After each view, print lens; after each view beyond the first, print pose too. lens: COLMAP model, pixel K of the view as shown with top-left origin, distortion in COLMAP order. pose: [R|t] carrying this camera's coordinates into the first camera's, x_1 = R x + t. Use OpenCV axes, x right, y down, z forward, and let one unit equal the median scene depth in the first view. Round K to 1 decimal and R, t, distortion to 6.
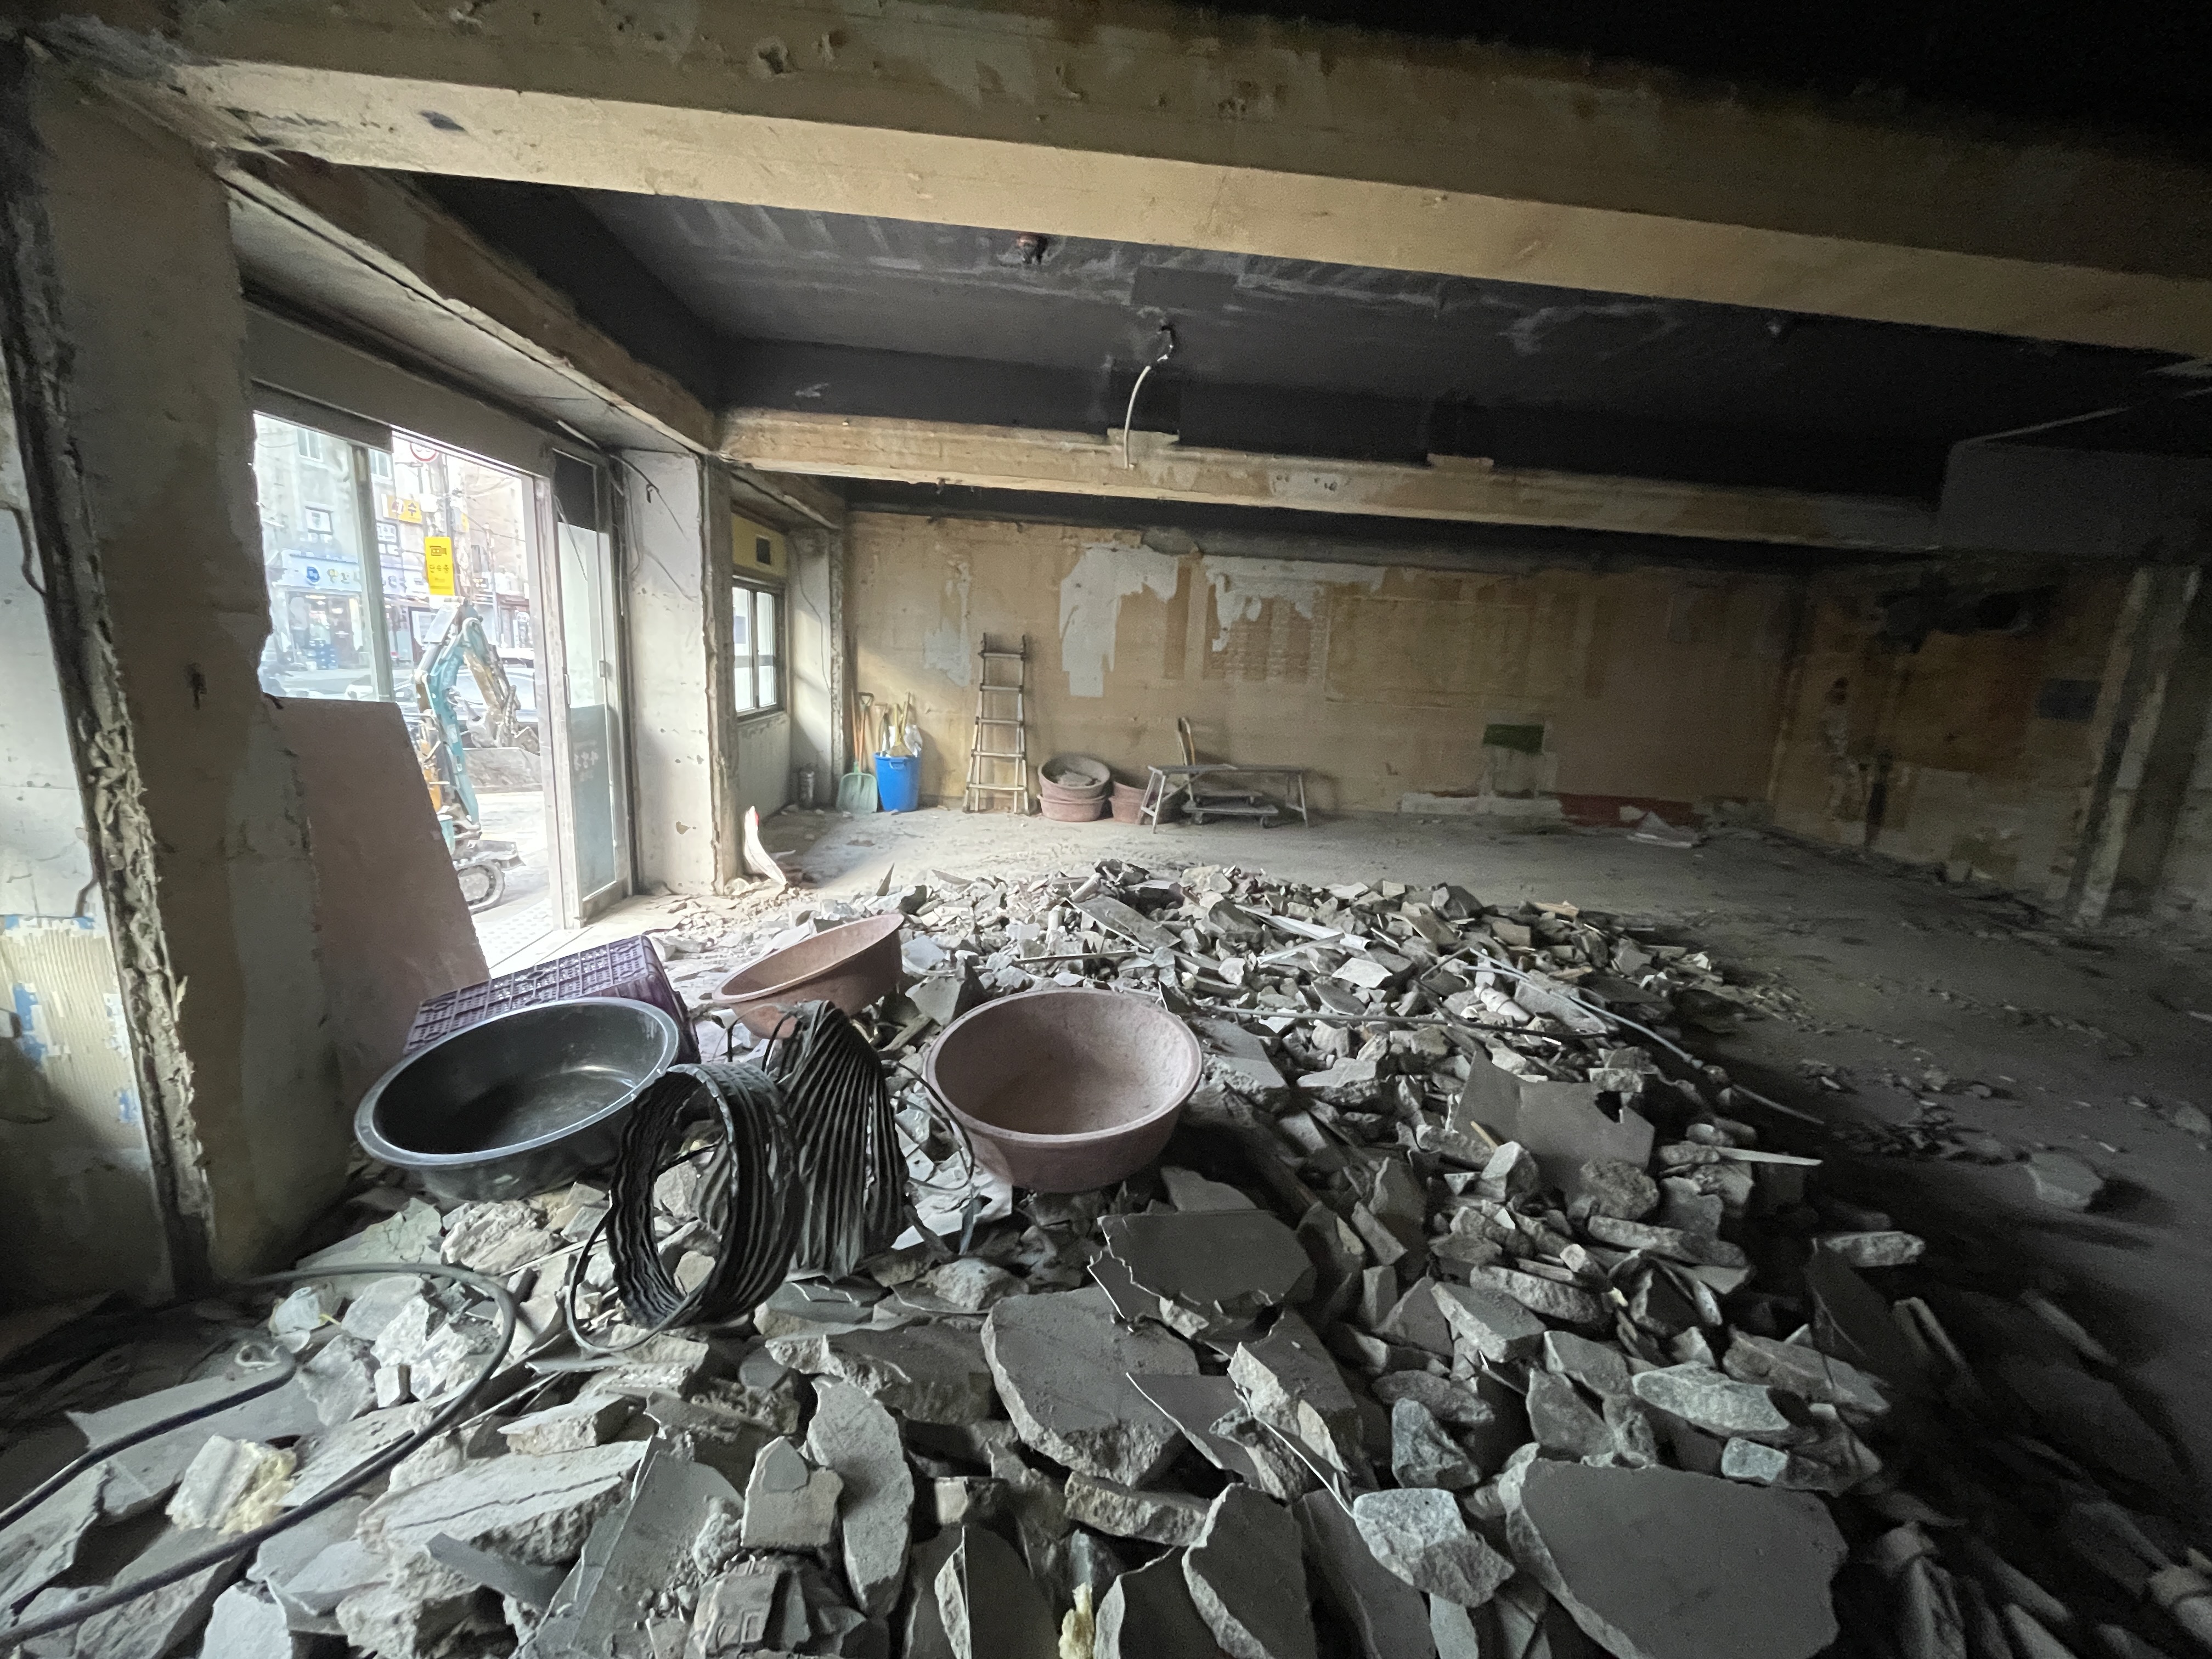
lens RADIAL K [[886.0, 0, 1106.7], [0, 886.0, 839.2], [0, 0, 1]] dist [-0.000405, -0.000310]
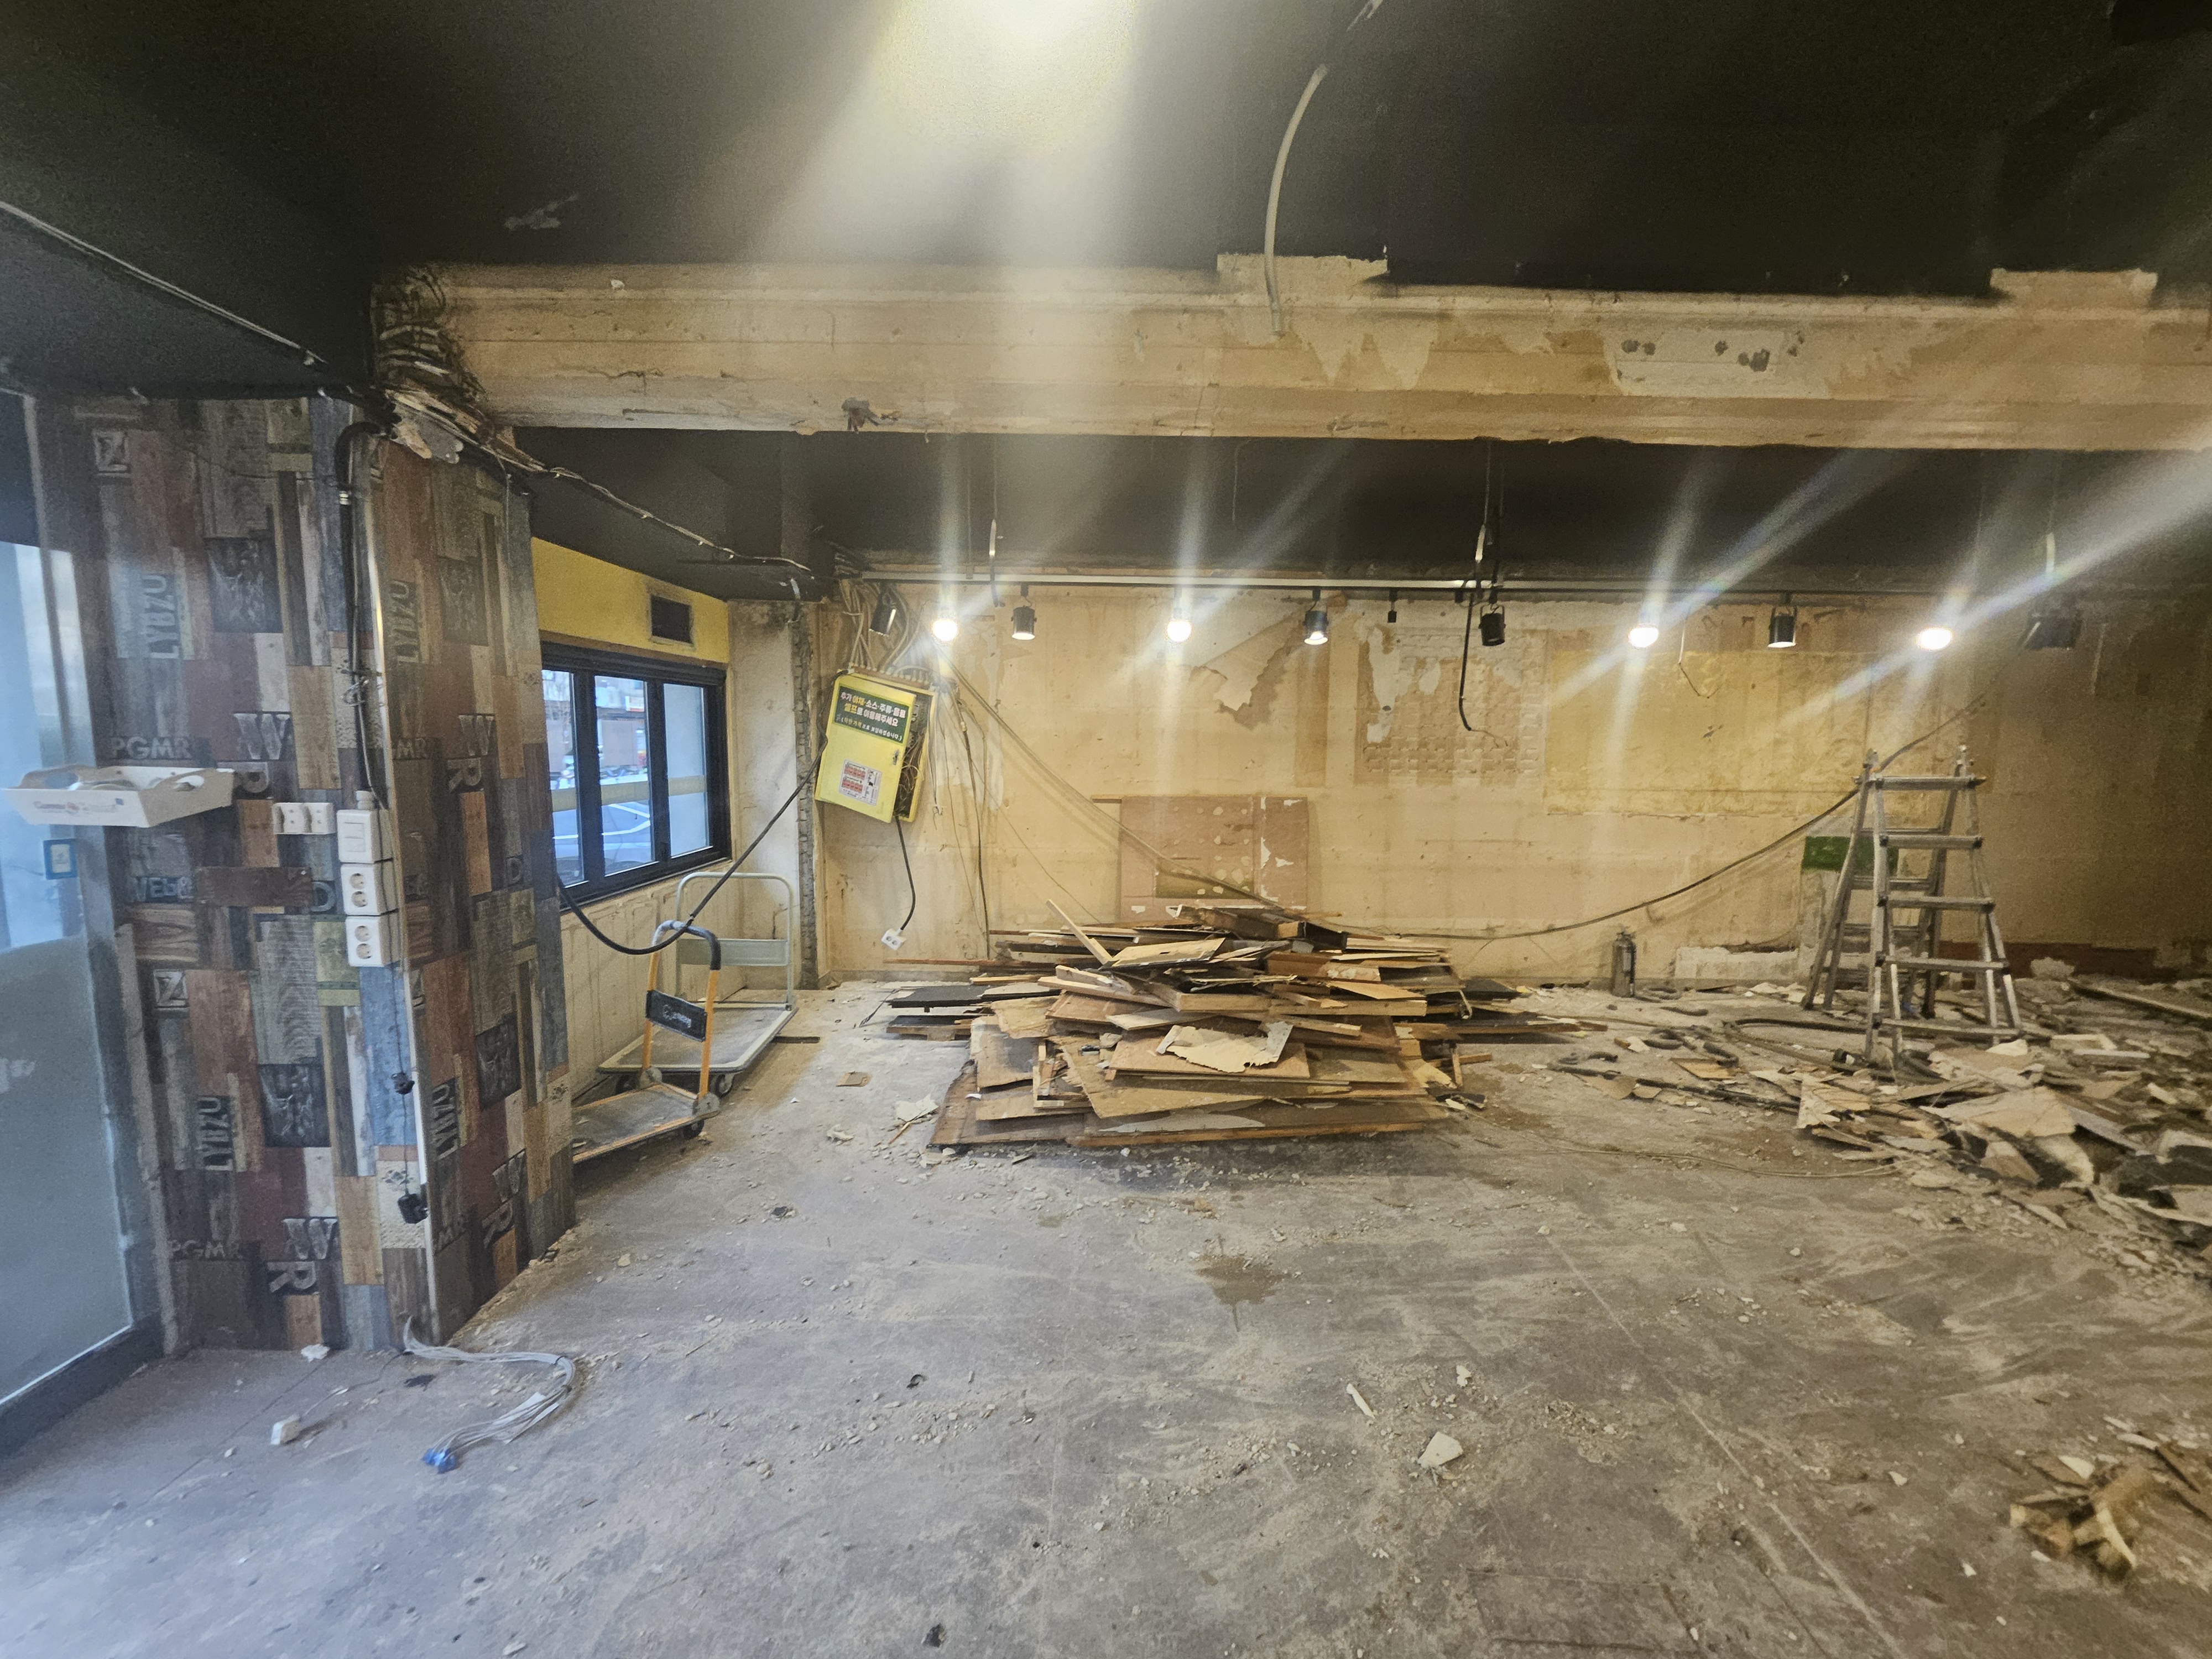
lens RADIAL K [[863.9, 0, 1113.3], [0, 863.9, 831.7], [0, 0, 1]] dist [-0.008810, 0.001868]
pose [[0.995671, -0.032317, -0.087154, -0.013934], [0.023296, 0.994449, -0.102610, -0.091116], [0.089986, 0.100135, 0.990896, 0.381687]]
